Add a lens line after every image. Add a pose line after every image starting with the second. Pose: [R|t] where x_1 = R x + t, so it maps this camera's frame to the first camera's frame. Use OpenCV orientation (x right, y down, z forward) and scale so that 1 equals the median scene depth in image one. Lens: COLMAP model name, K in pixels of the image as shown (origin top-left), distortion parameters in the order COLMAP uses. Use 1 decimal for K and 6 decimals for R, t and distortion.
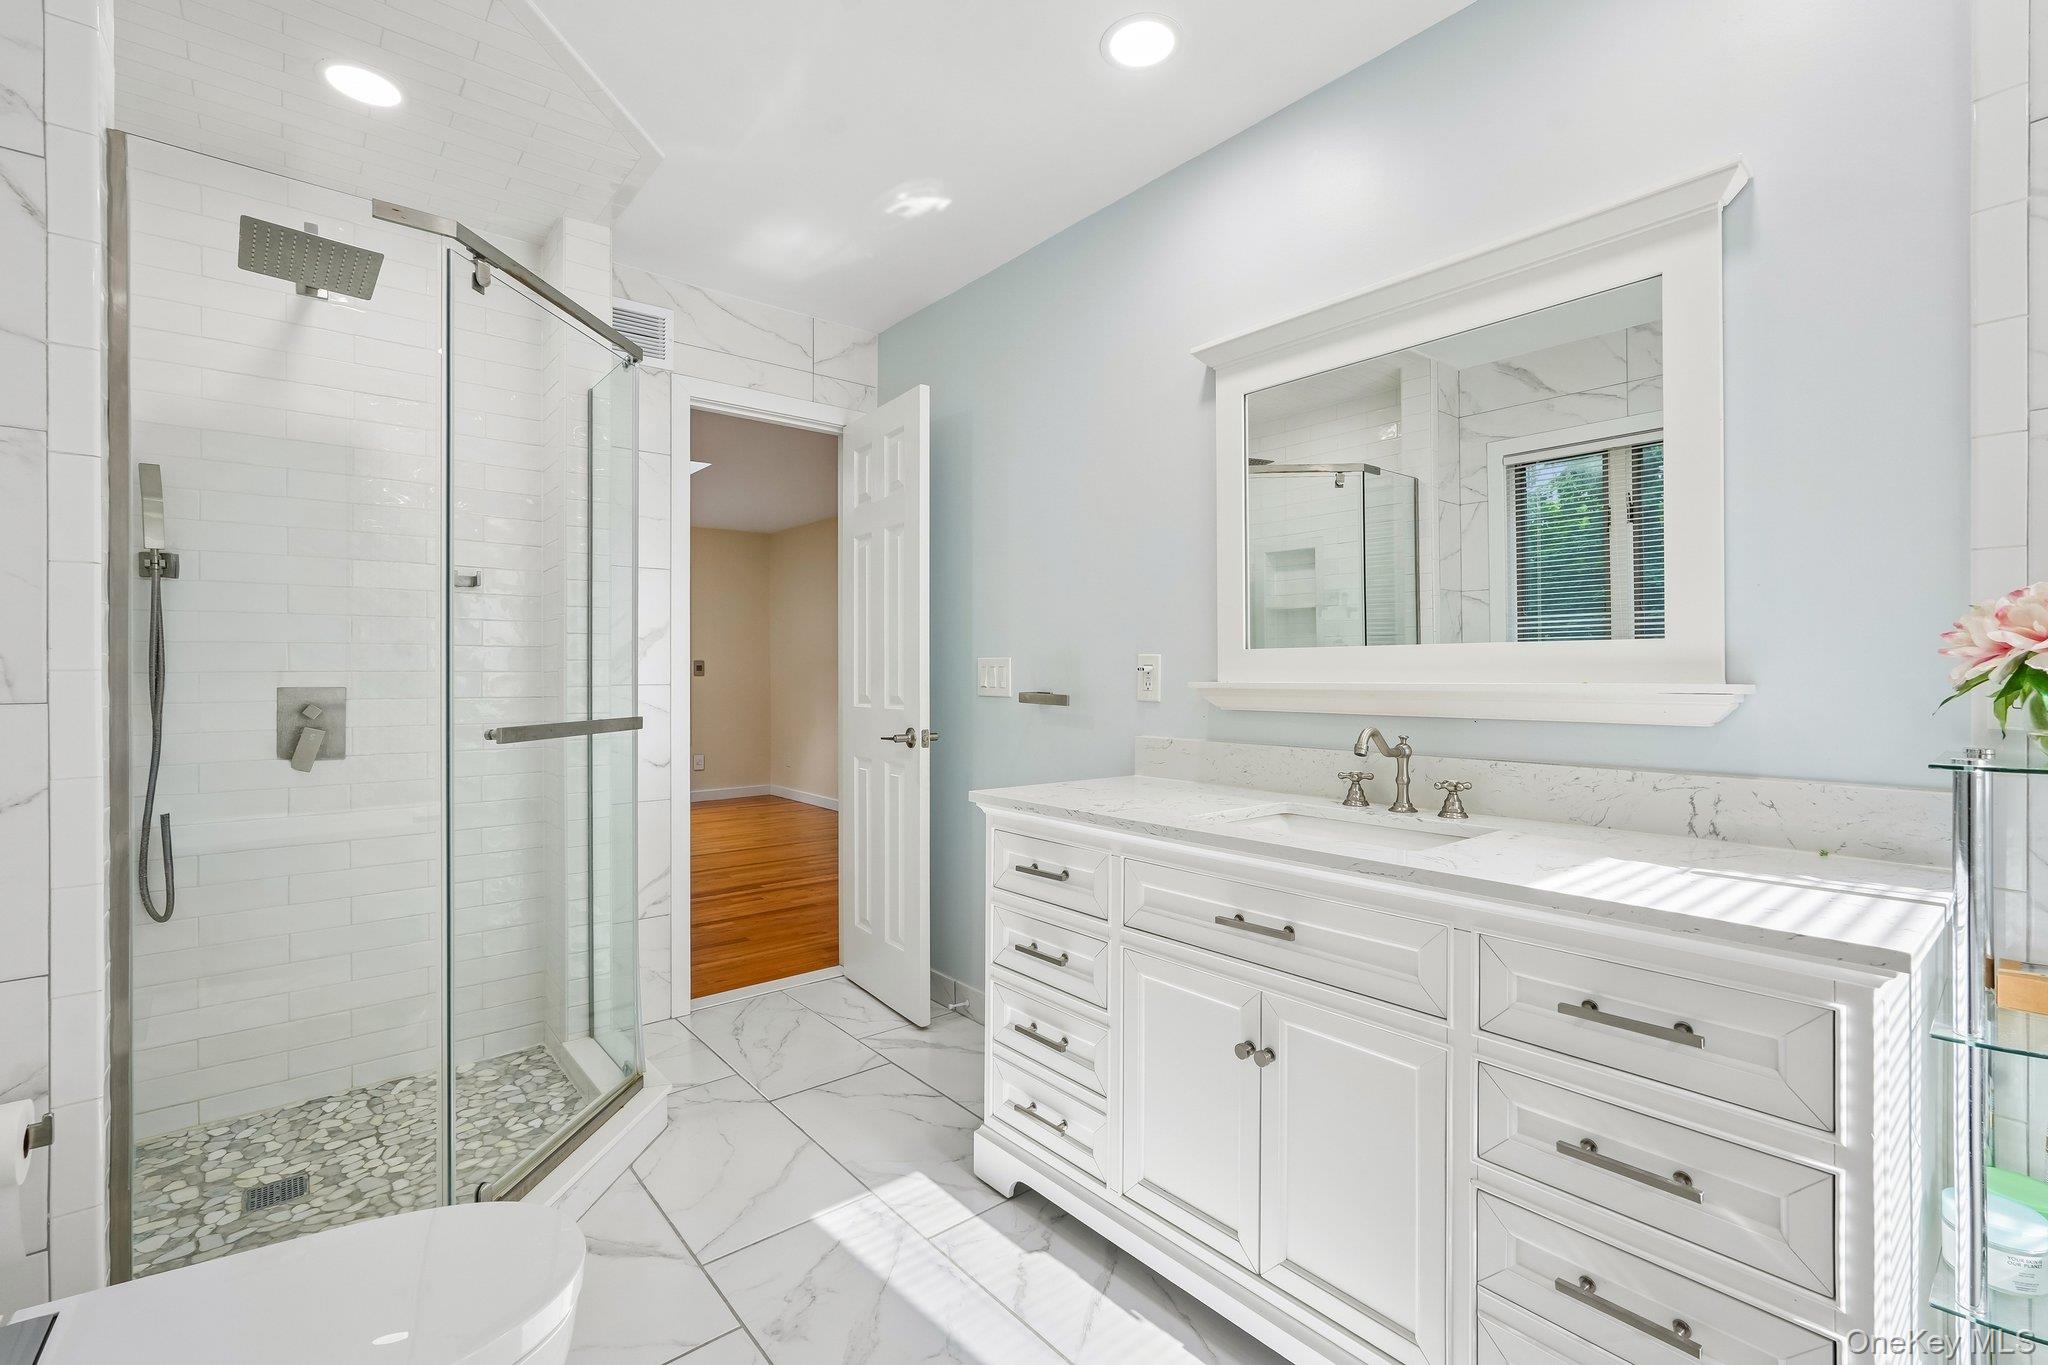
lens RADIAL K [[908.9, 0, 1022.2], [0, 908.9, 675.0], [0, 0, 1]] dist [-0.003808, 0.000016]
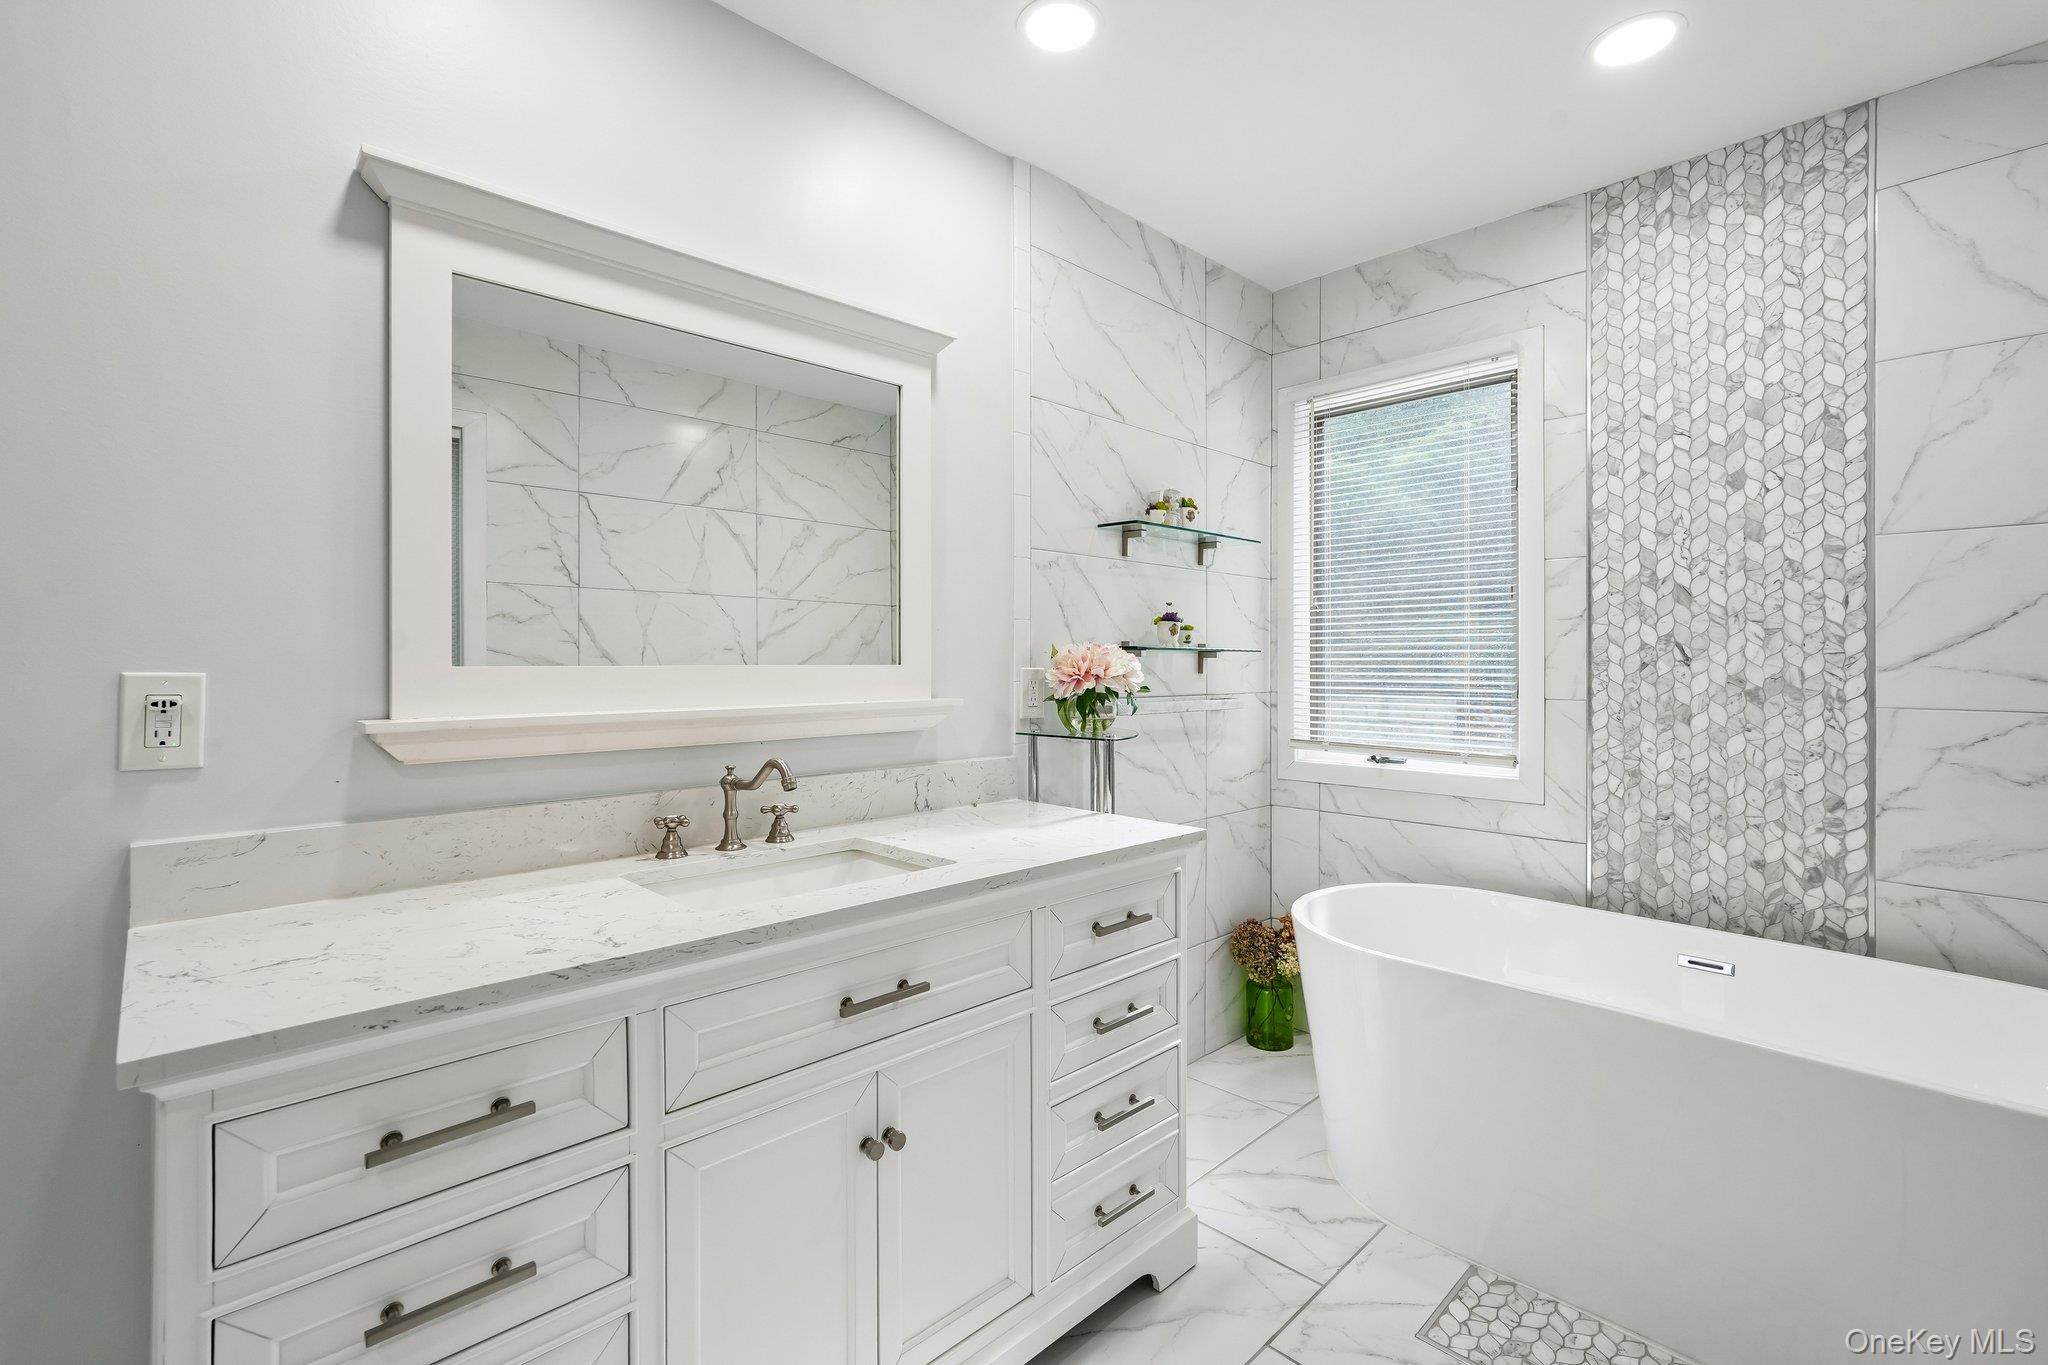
lens RADIAL K [[908.9, 0, 1022.6], [0, 908.9, 668.9], [0, 0, 1]] dist [-0.003808, 0.000016]
pose [[-0.063427, -0.002897, 0.997982, -0.517843], [0.005322, 0.999981, 0.003241, -0.032533], [-0.997972, 0.005517, -0.063410, 0.773954]]
